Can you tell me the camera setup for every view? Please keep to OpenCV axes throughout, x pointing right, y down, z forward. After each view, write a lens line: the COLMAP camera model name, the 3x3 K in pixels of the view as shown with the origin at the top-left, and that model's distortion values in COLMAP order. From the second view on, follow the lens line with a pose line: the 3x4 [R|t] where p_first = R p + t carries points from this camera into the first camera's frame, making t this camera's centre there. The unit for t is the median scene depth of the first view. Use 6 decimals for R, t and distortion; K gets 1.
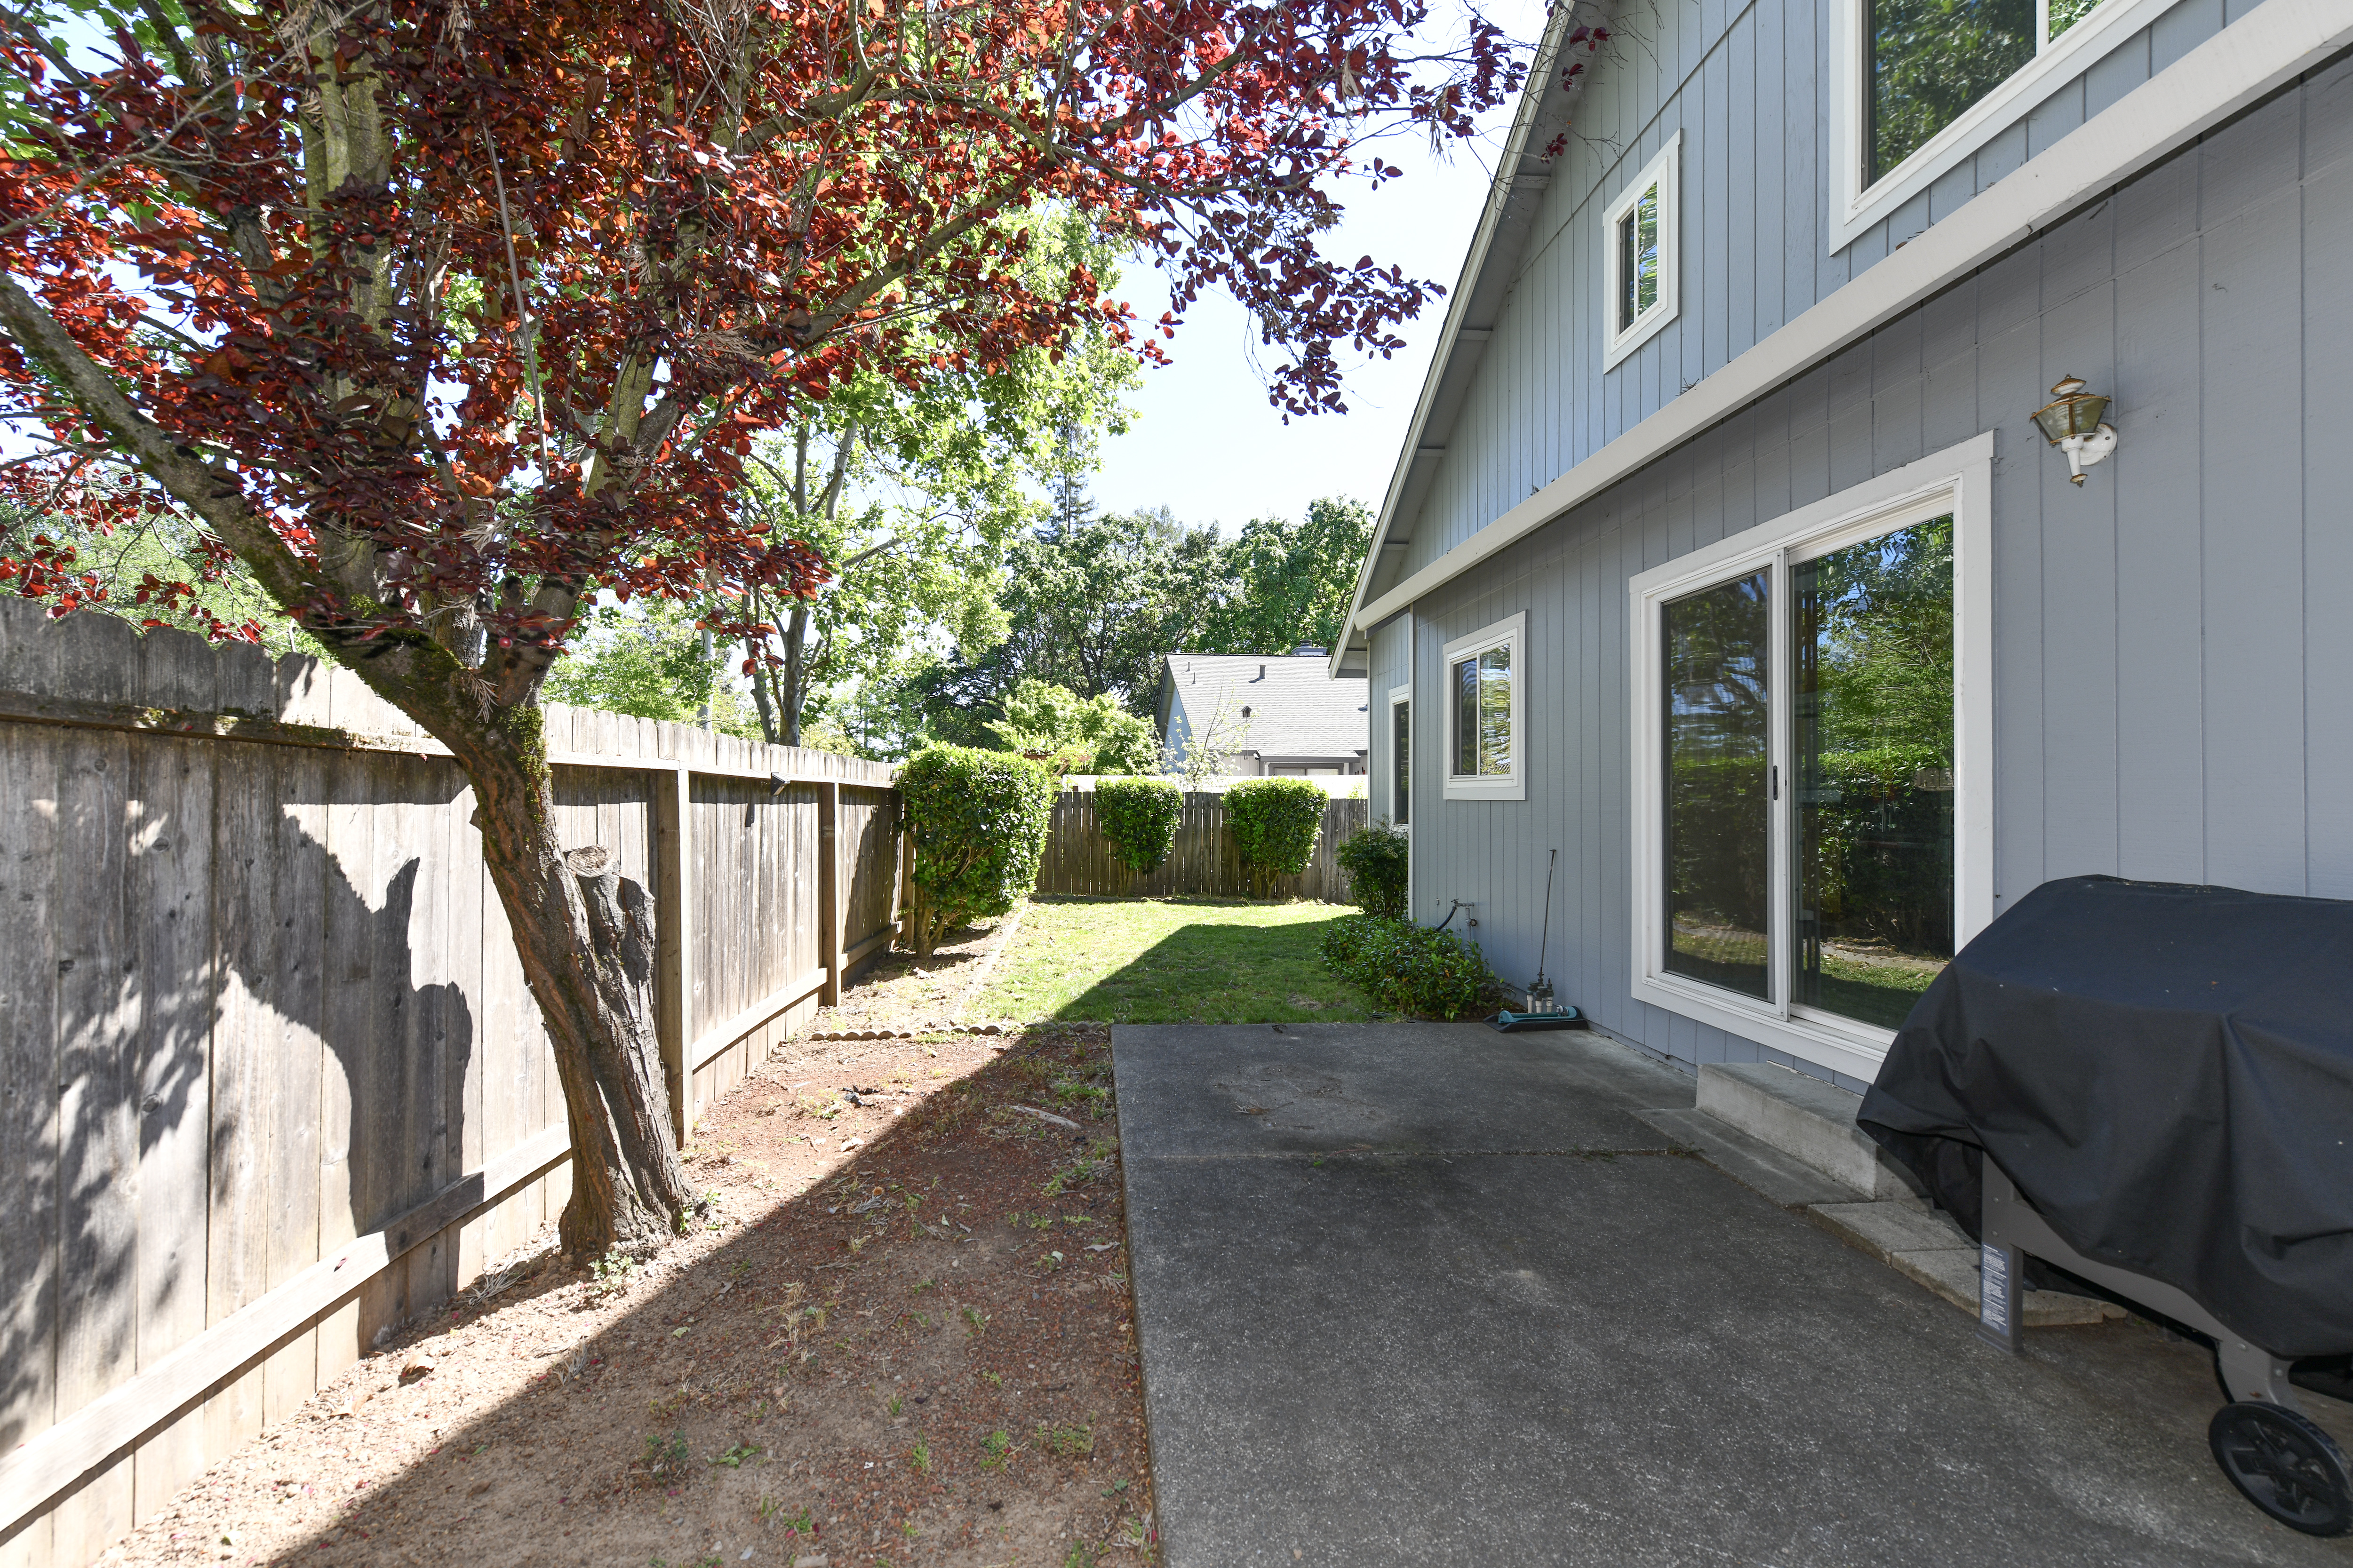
lens RADIAL K [[948.3, 0, 1169.2], [0, 948.3, 794.0], [0, 0, 1]] dist [0.001654, -0.000208]
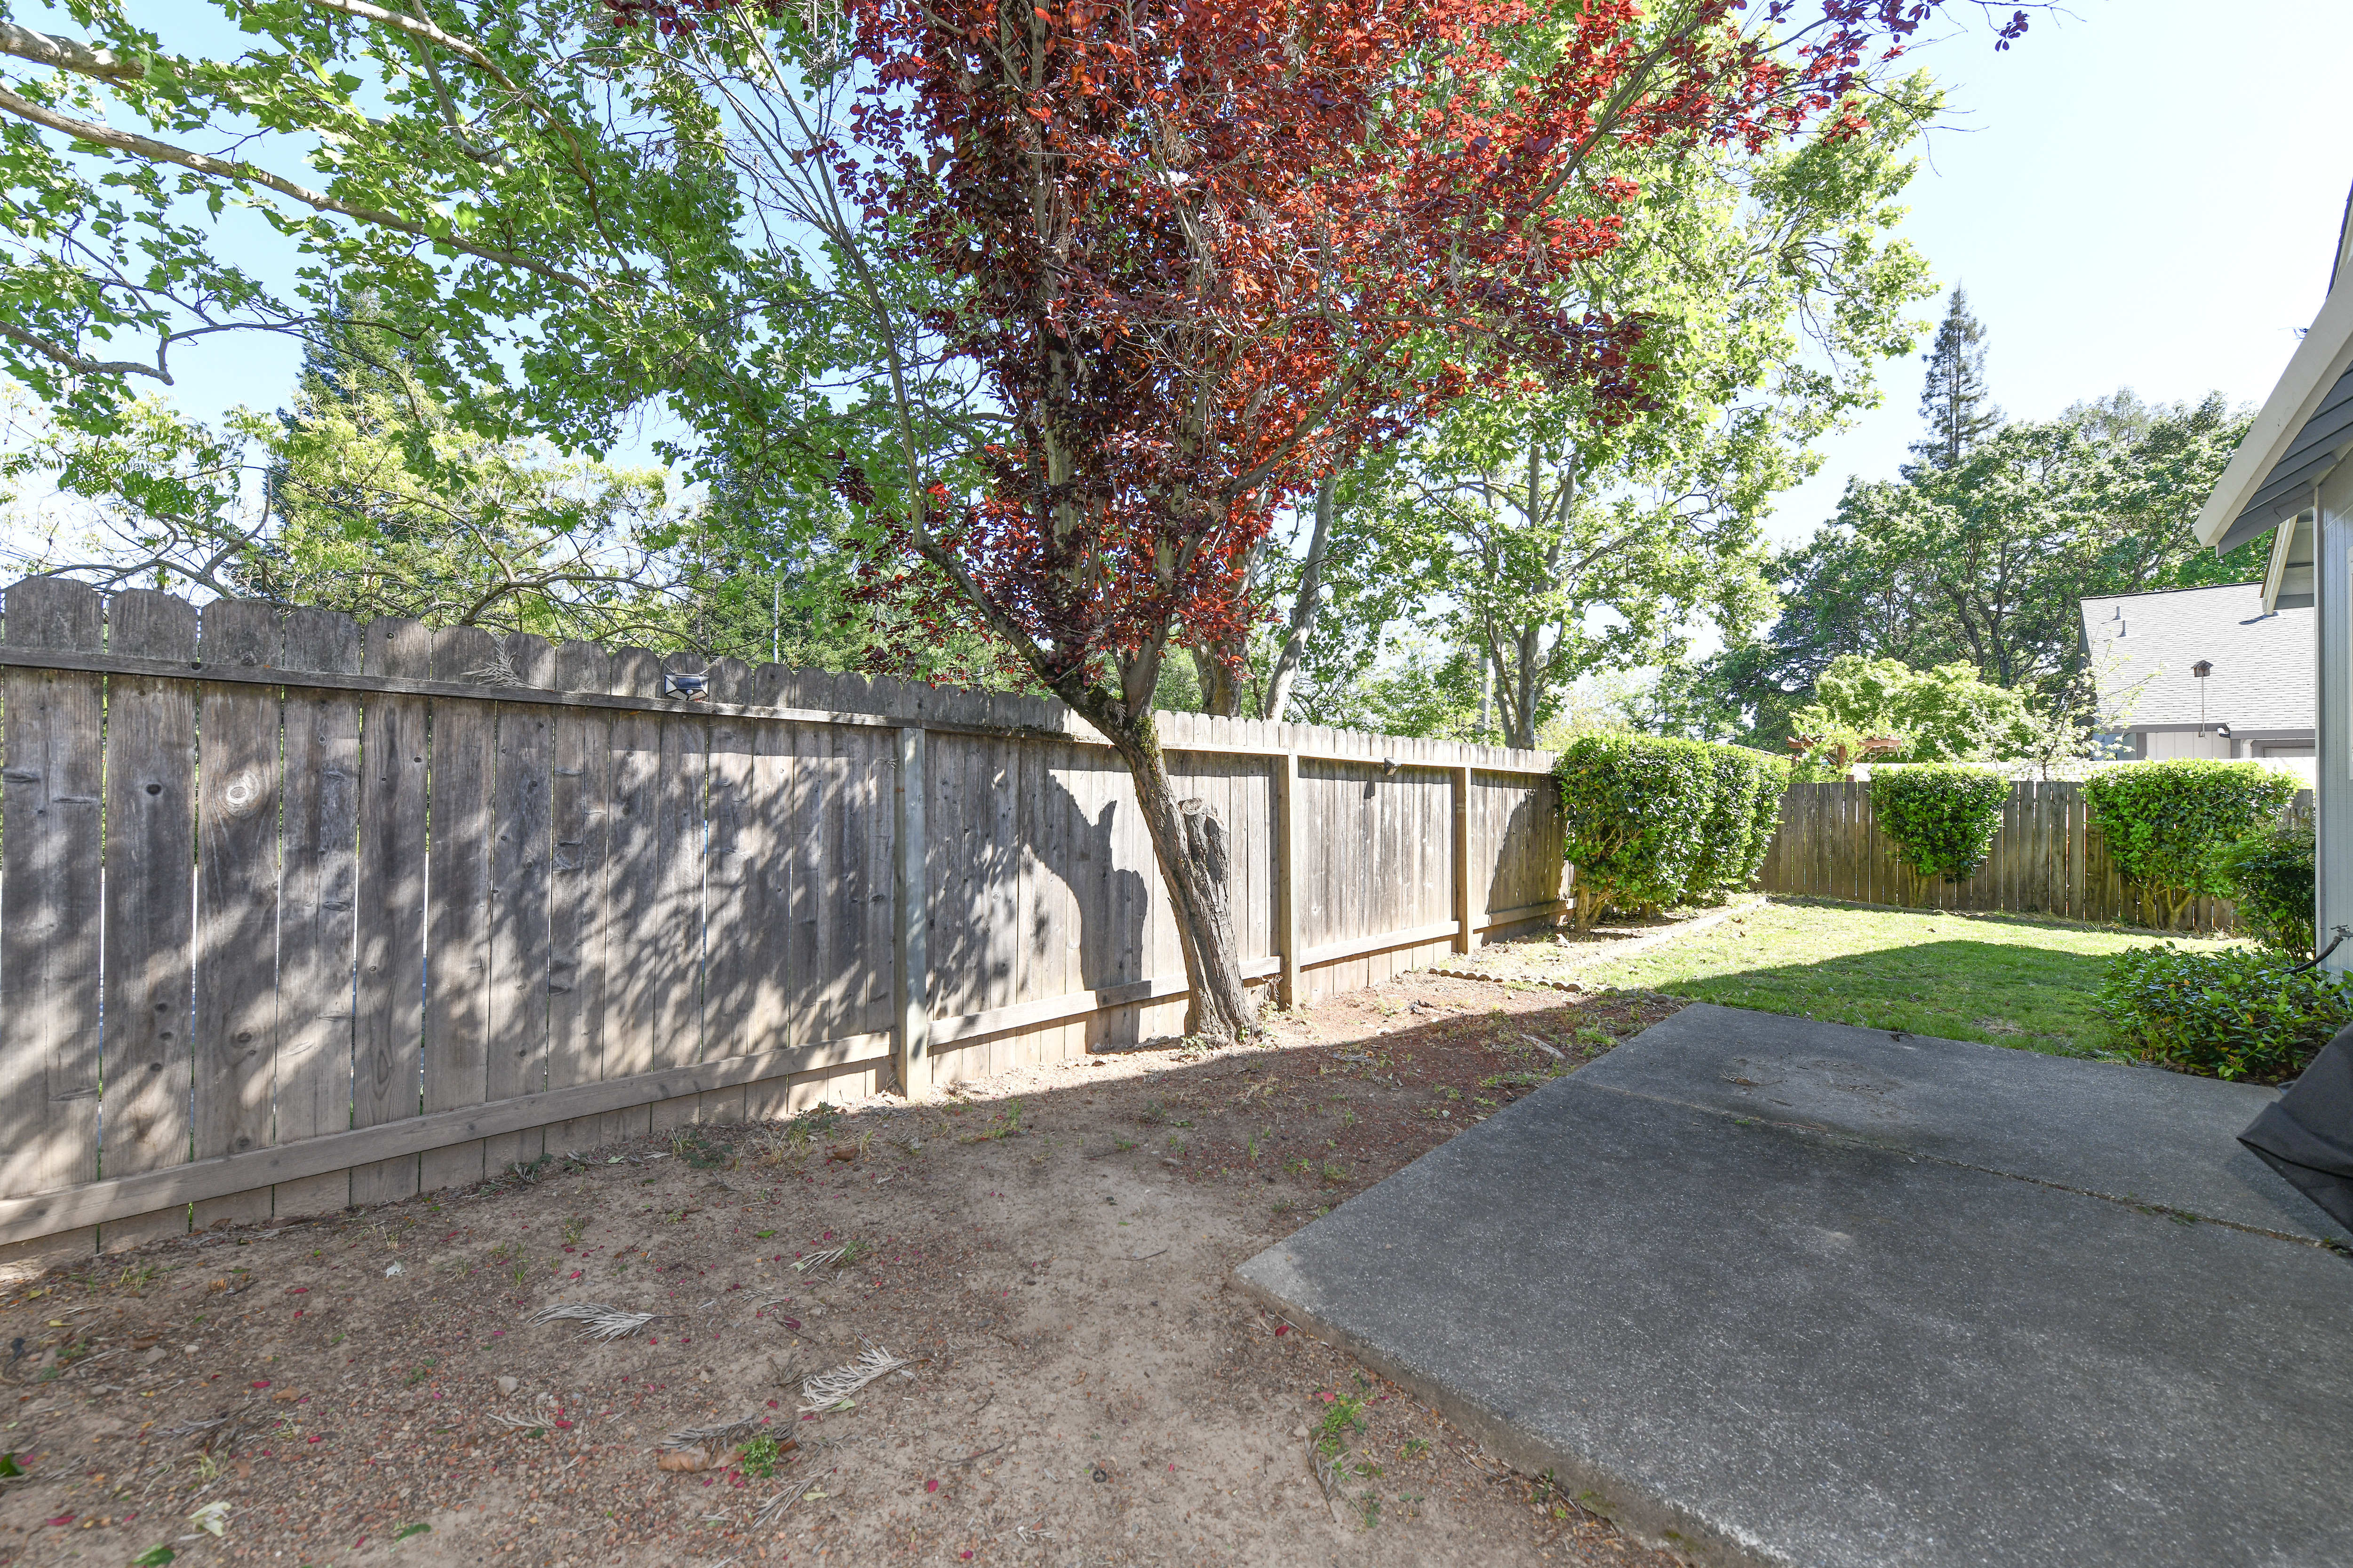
lens RADIAL K [[938.2, 0, 1176.5], [0, 938.2, 784.0], [0, 0, 1]] dist [0.001480, -0.000175]
pose [[0.680559, -0.005622, -0.732672, 0.393752], [-0.001871, 0.999954, -0.009411, 0.030987], [0.732691, 0.007776, 0.680517, -0.105782]]
